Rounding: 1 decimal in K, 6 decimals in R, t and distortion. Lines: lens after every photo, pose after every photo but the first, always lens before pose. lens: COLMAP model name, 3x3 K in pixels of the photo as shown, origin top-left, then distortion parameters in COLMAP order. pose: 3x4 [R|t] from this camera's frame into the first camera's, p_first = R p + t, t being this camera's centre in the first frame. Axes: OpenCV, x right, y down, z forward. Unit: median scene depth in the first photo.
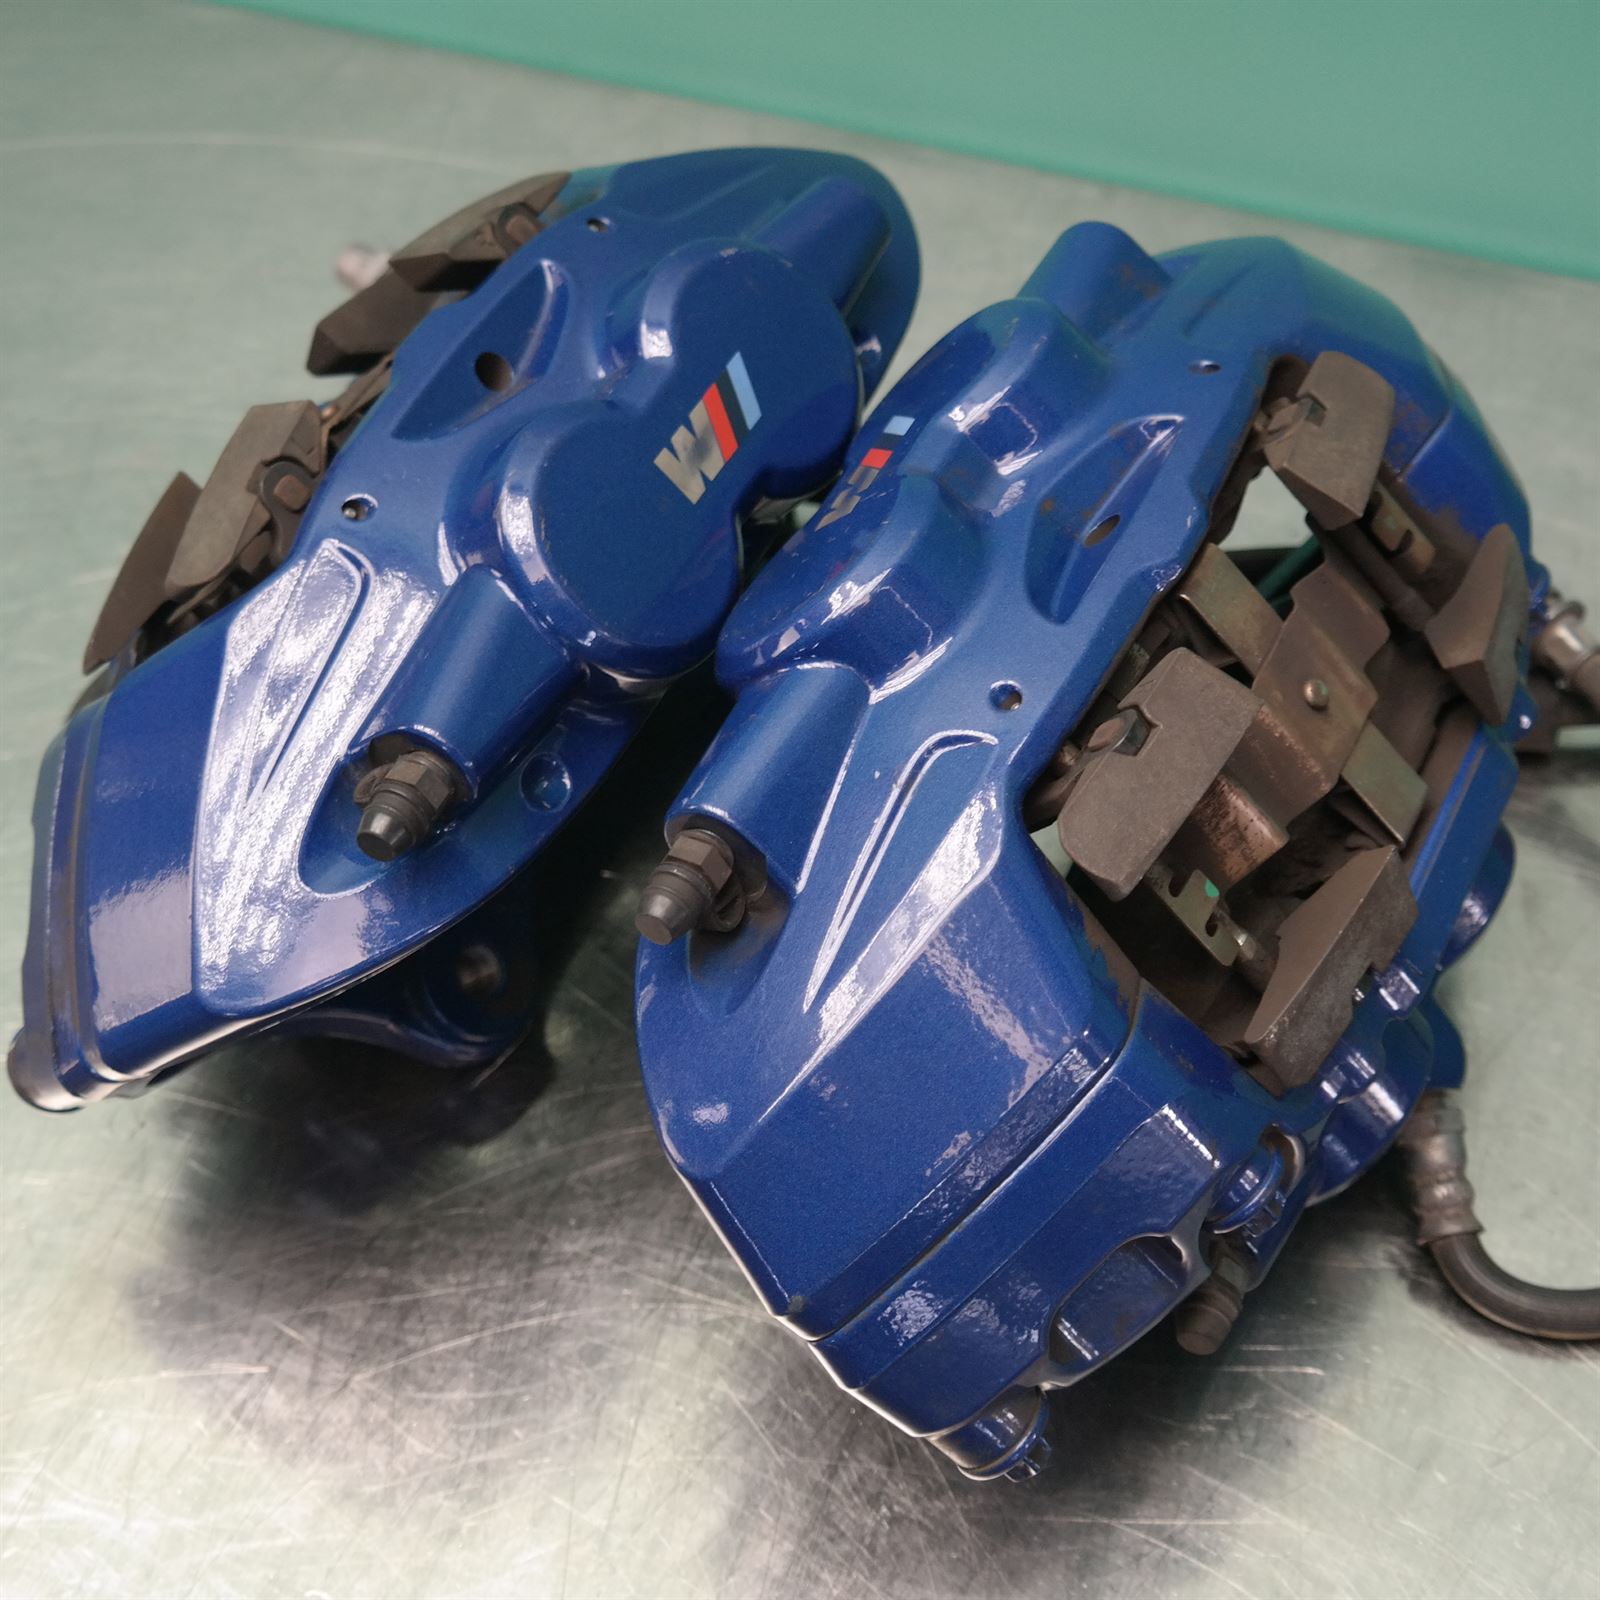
lens RADIAL K [[2662.5, 0, 800.0], [0, 2662.5, 800.0], [0, 0, 1]] dist [-0.040563, -0.120591]
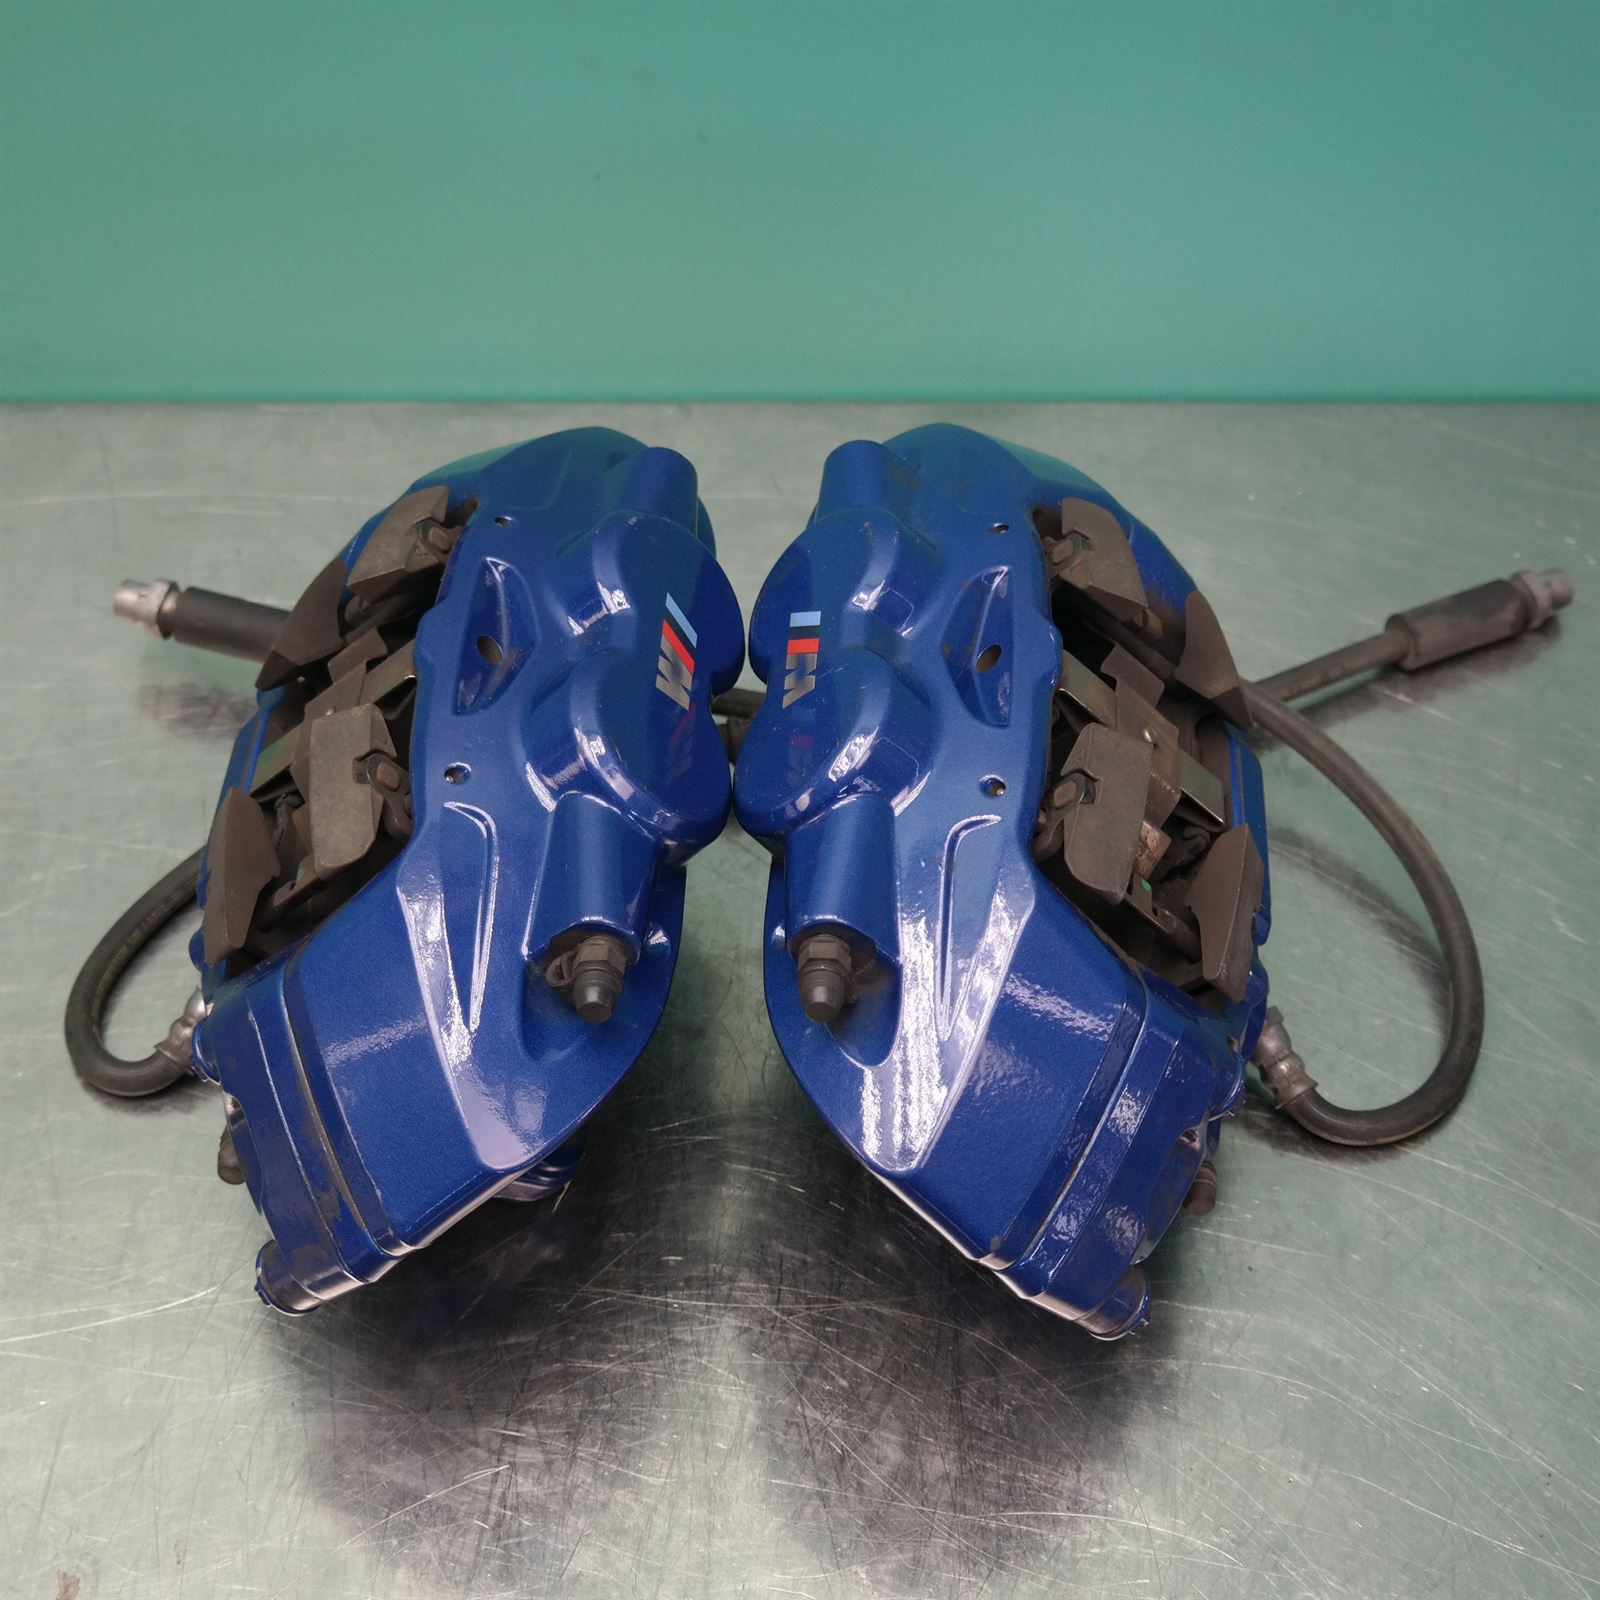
lens RADIAL K [[2662.5, 0, 800.0], [0, 2662.5, 800.0], [0, 0, 1]] dist [-0.040563, -0.120591]
pose [[0.917000, -0.244893, 0.314862, -0.413807], [0.261788, 0.965053, -0.011831, -0.037946], [-0.300961, 0.093277, 0.949064, -0.265918]]
